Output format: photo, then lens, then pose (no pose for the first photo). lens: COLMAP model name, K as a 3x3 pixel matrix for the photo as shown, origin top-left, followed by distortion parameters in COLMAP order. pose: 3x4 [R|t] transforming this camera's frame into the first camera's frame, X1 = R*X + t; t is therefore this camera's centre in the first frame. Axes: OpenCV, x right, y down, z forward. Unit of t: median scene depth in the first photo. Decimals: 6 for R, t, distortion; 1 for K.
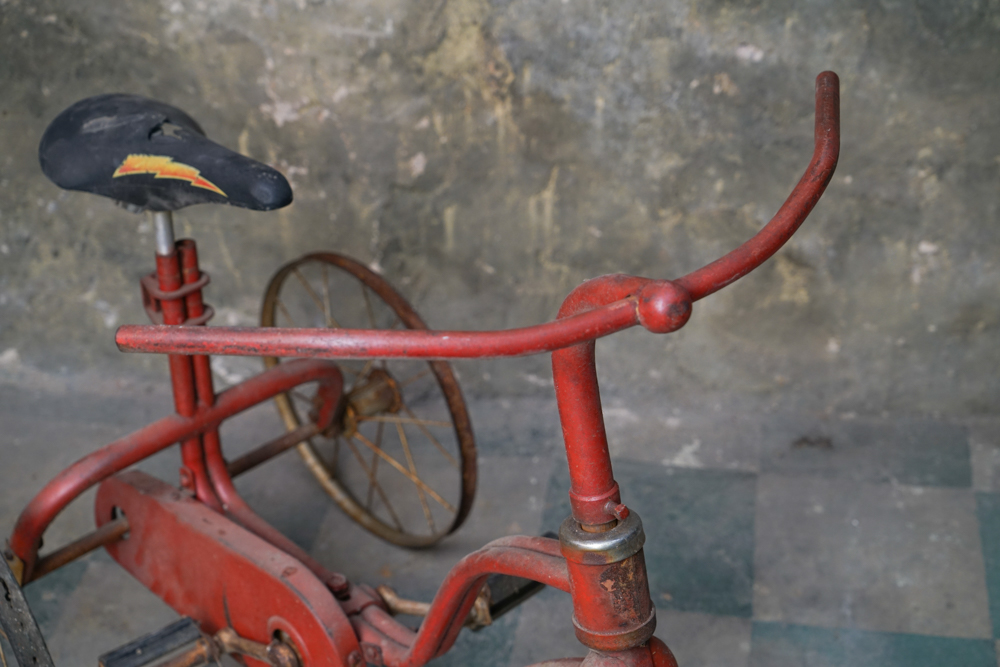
lens RADIAL K [[1726.7, 0, 448.9], [0, 1726.7, 370.0], [0, 0, 1]] dist [0.022104, 0.000000]
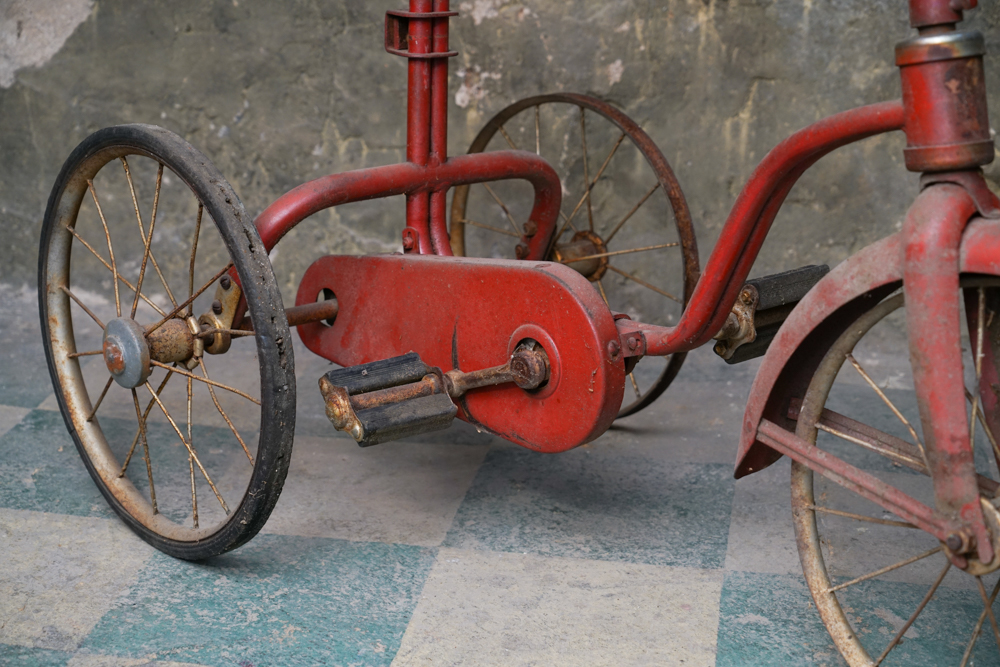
lens RADIAL K [[1868.3, 0, 444.0], [0, 1868.3, 351.7], [0, 0, 1]] dist [0.006024, 0.000000]
pose [[0.998878, 0.047348, 0.000864, -0.109534], [-0.045117, 0.957039, -0.286429, 0.344329], [-0.014388, 0.286068, 0.958101, 0.033202]]
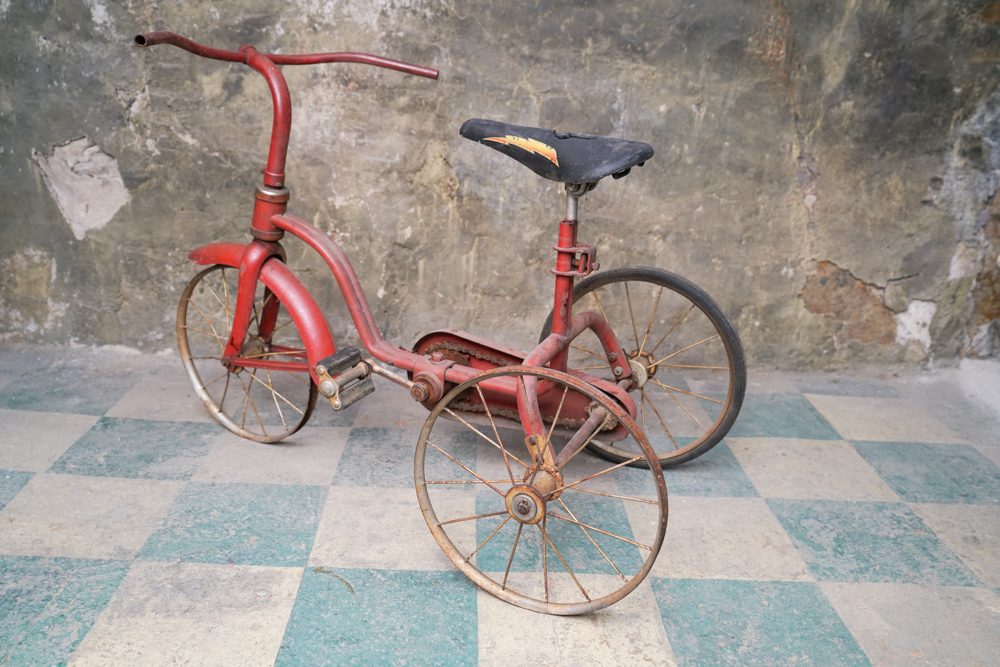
lens RADIAL K [[897.4, 0, 484.8], [0, 897.4, 342.8], [0, 0, 1]] dist [0.012465, 0.015448]
pose [[0.980454, 0.020770, 0.195651, -0.130088], [0.036961, 0.957264, -0.286843, 0.297971], [-0.193248, 0.288467, 0.937786, 0.068596]]
